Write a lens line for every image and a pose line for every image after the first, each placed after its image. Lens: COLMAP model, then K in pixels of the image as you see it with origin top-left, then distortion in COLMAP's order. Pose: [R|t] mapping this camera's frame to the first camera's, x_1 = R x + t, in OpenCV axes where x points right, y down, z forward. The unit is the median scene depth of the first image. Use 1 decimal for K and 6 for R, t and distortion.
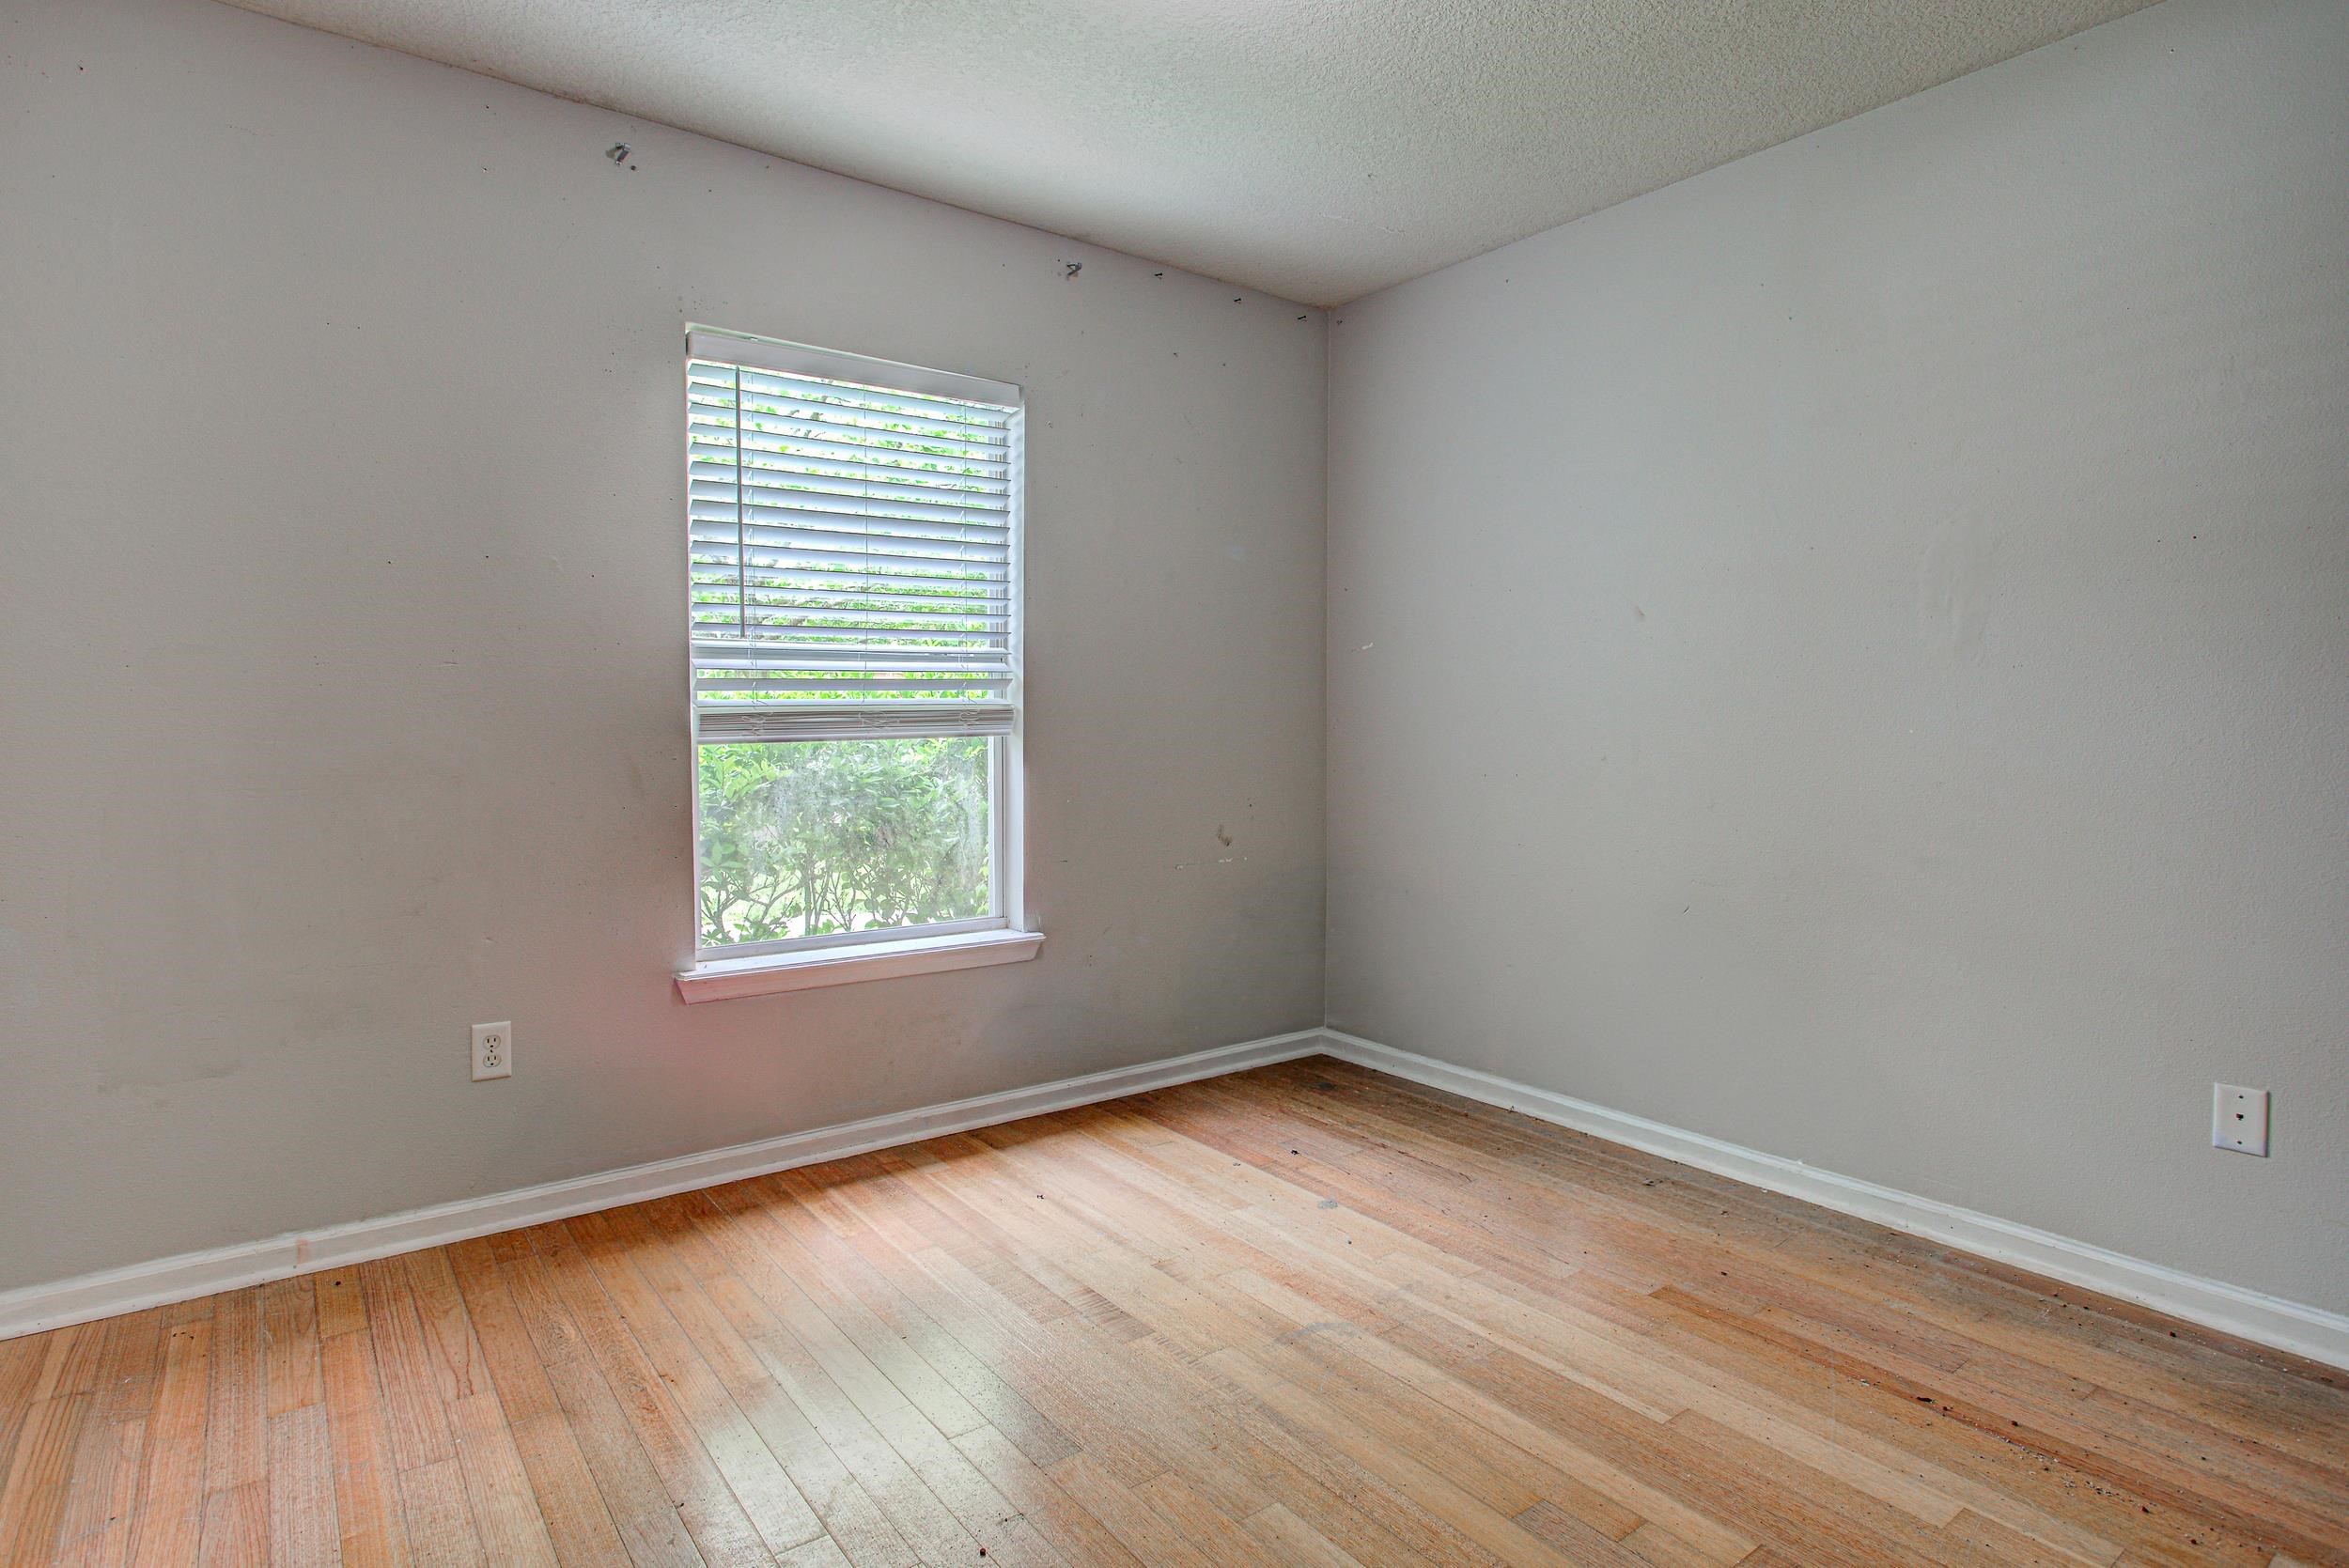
lens RADIAL K [[1181.9, 0, 1171.0], [0, 1181.9, 778.1], [0, 0, 1]] dist [-0.016716, 0.002000]
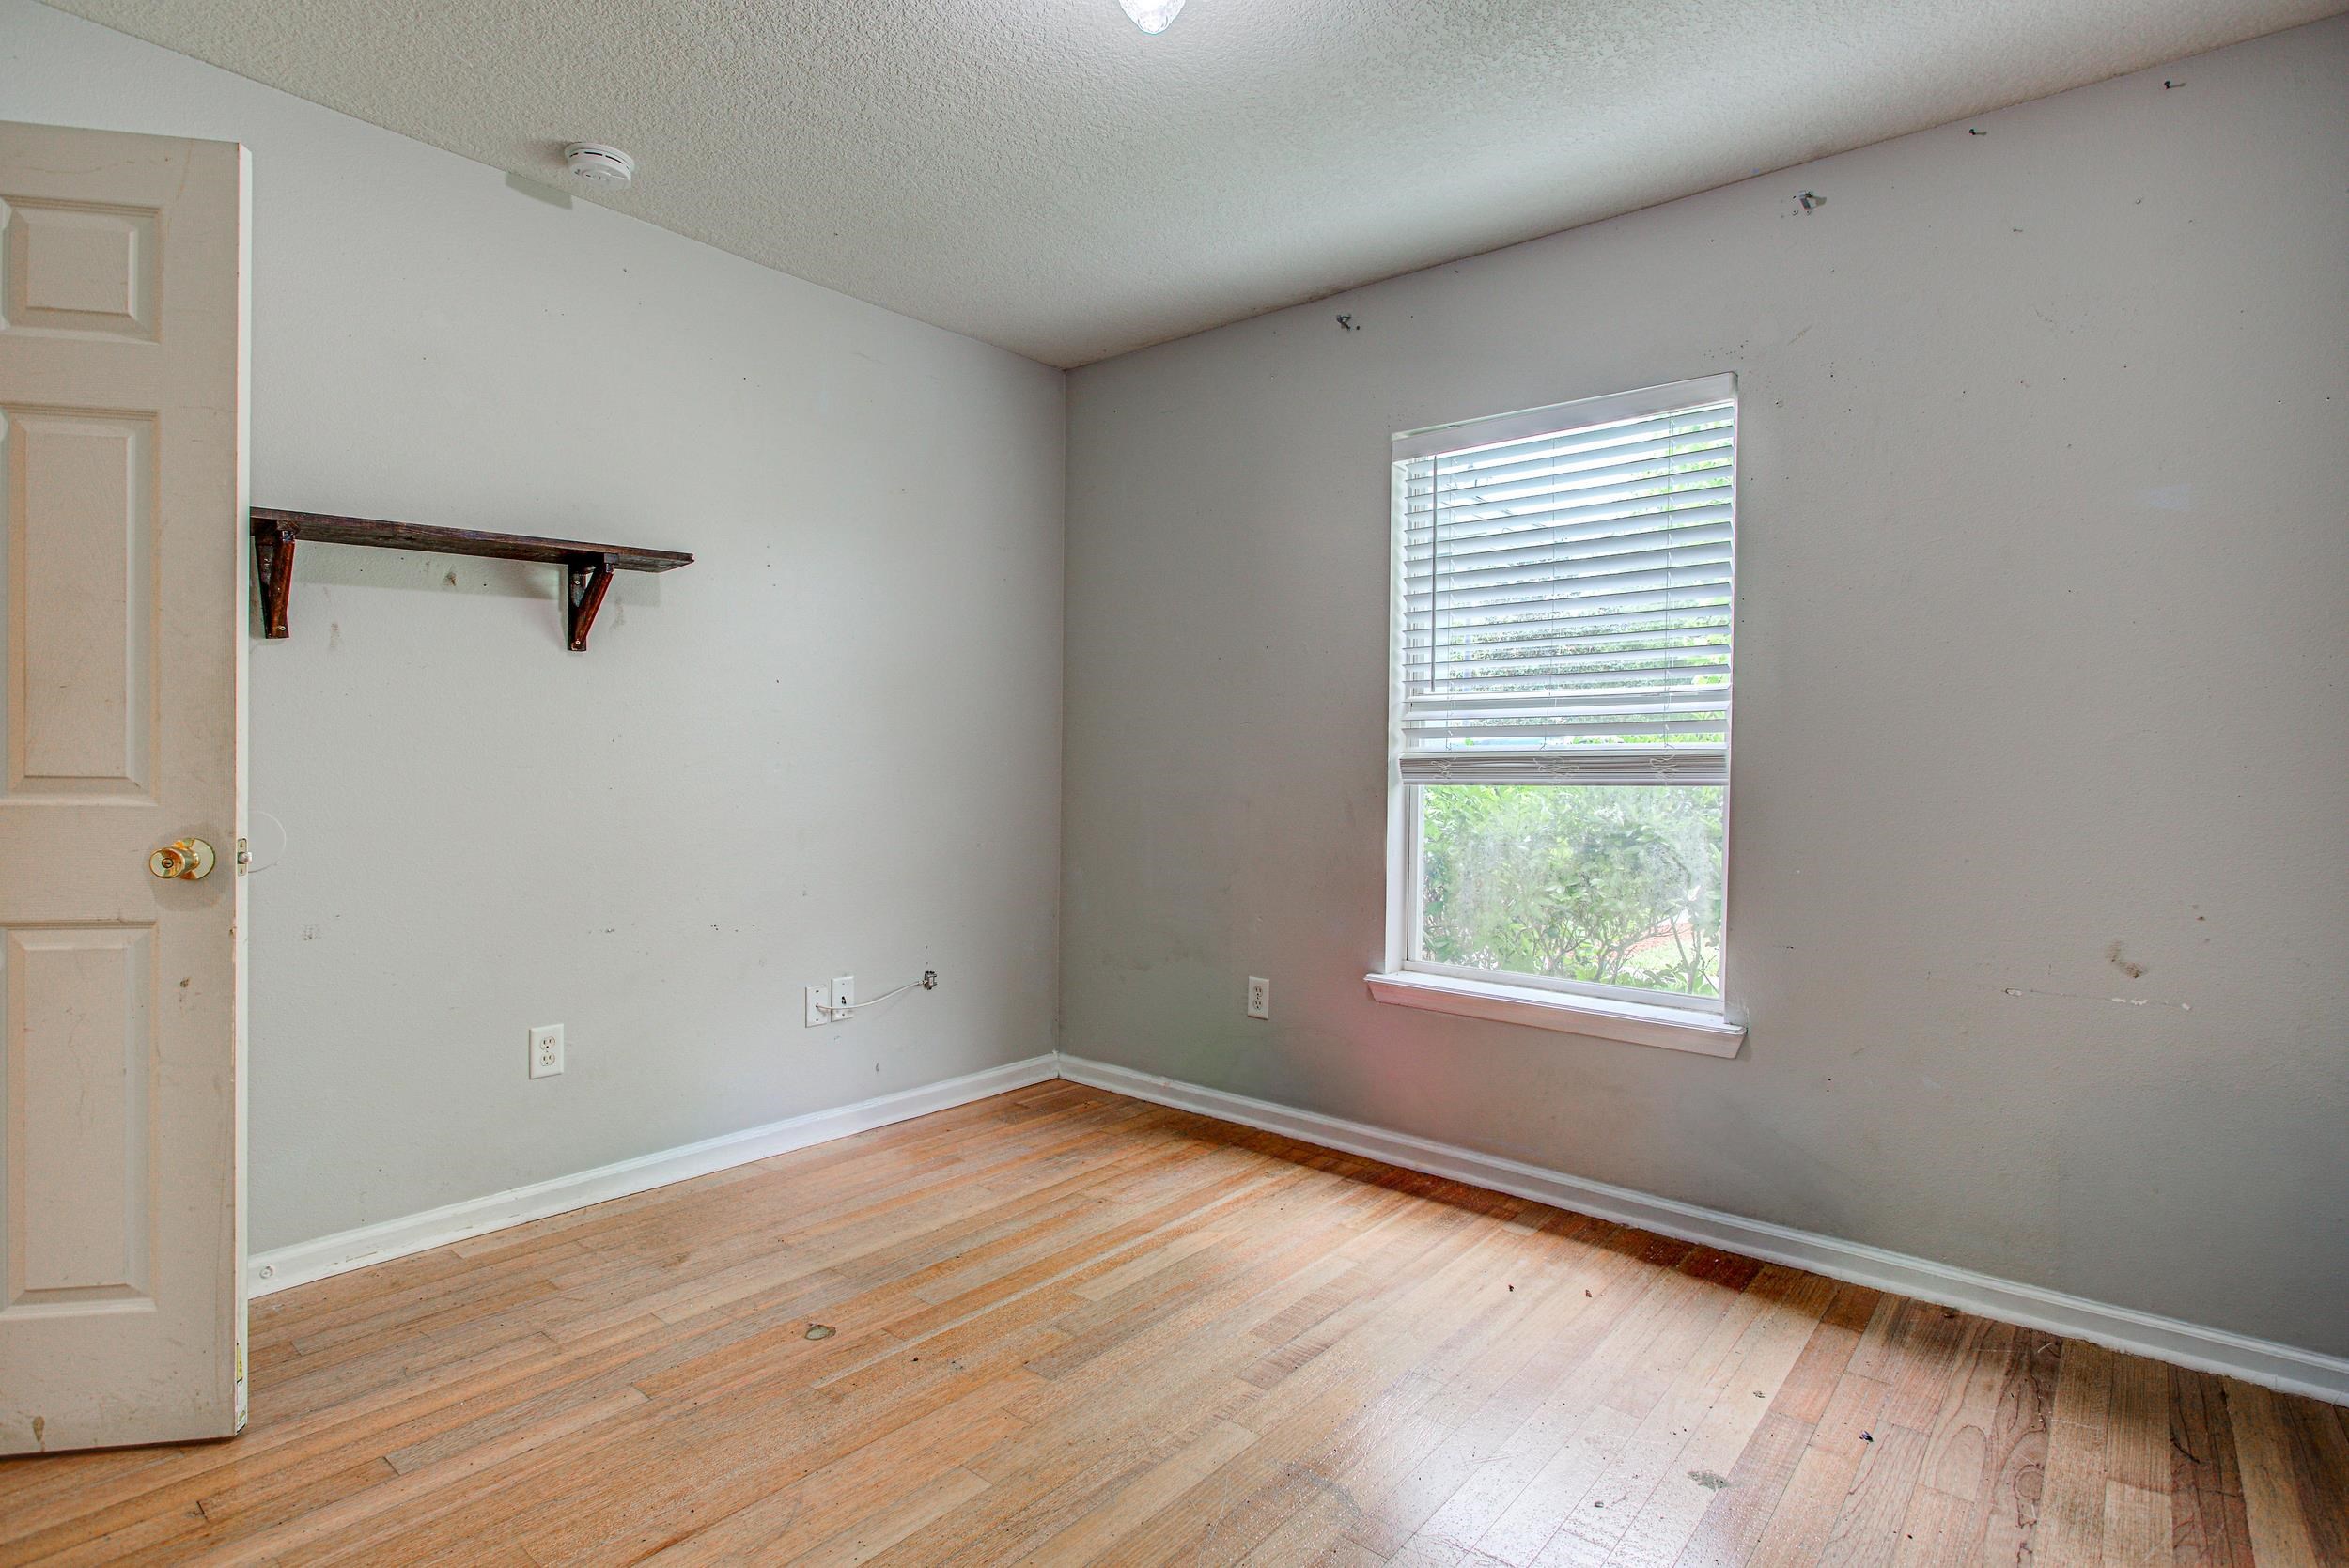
lens RADIAL K [[1132.3, 0, 1174.5], [0, 1132.3, 784.0], [0, 0, 1]] dist [-0.012634, 0.000566]
pose [[0.261808, 0.022292, -0.964863, 0.621867], [-0.057387, 0.998324, 0.007493, -0.024497], [0.963412, 0.053409, 0.262648, 0.475048]]
